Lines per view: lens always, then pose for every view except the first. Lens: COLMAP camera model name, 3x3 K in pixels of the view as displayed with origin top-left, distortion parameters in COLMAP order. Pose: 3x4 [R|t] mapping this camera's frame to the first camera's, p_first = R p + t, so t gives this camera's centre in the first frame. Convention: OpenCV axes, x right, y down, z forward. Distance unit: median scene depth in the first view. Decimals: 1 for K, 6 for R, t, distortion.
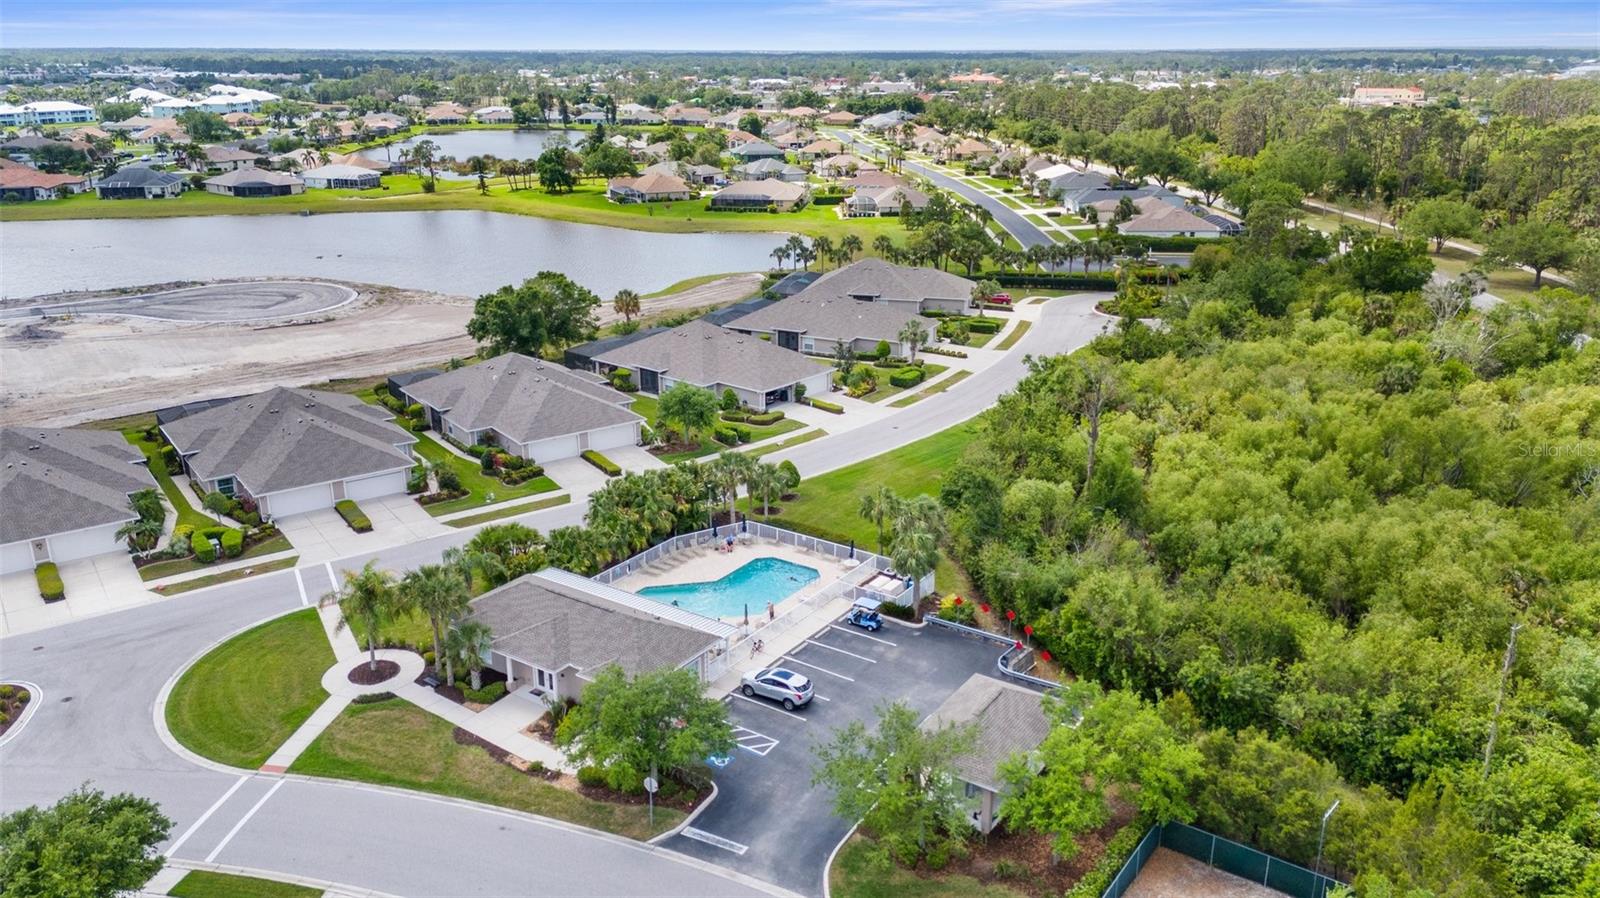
lens RADIAL K [[1178.9, 0, 795.0], [0, 1178.9, 451.8], [0, 0, 1]] dist [0.080691, -0.082716]
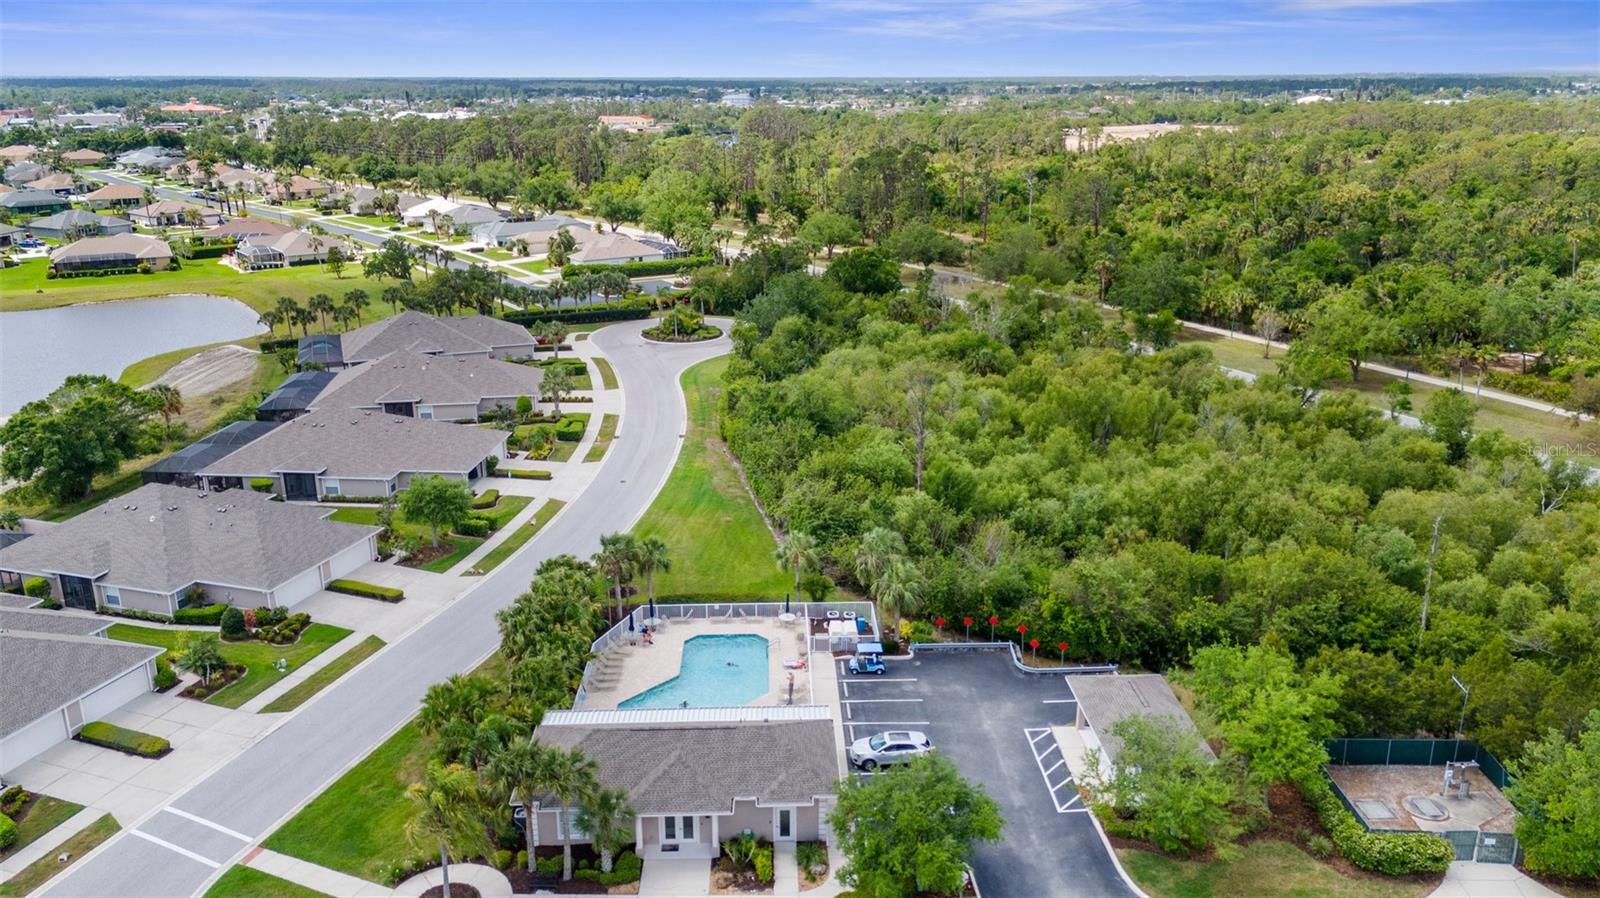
lens RADIAL K [[1178.9, 0, 795.0], [0, 1178.9, 451.8], [0, 0, 1]] dist [0.080691, -0.082716]
pose [[0.806945, -0.178563, 0.562988, -0.209938], [0.190773, 0.980911, 0.037676, -0.033458], [-0.558968, 0.077001, 0.825606, 0.082242]]
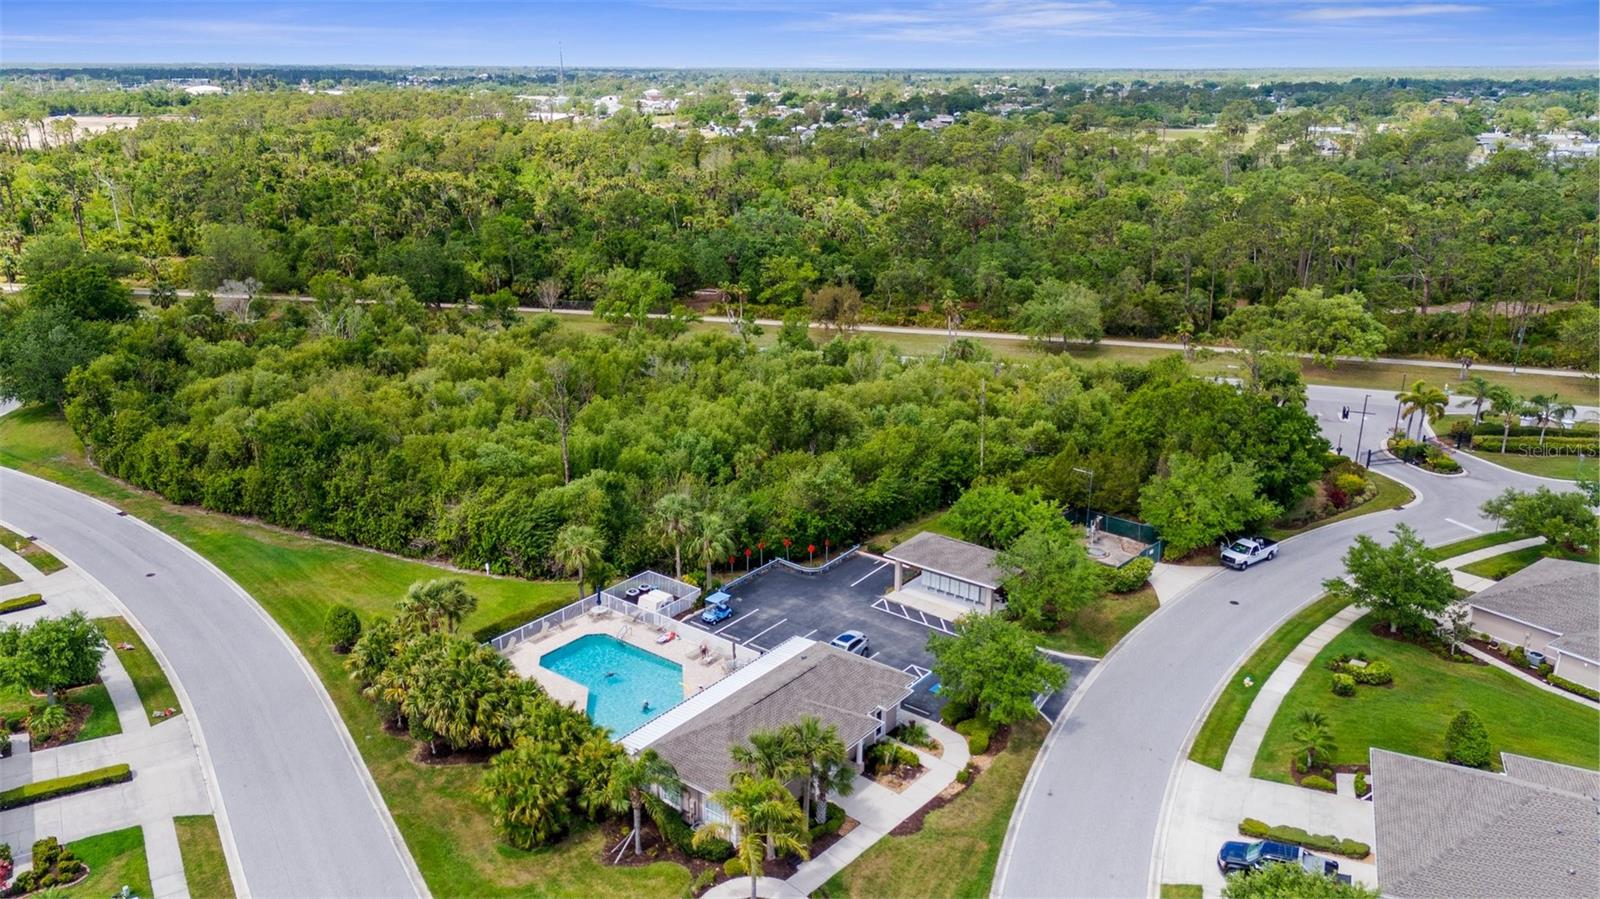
lens RADIAL K [[1178.9, 0, 795.0], [0, 1178.9, 452.3], [0, 0, 1]] dist [0.080691, -0.082716]
pose [[0.064515, -0.306797, 0.949586, -0.368135], [0.317993, 0.908283, 0.271848, -0.105170], [-0.945895, 0.284424, 0.156158, 0.295020]]
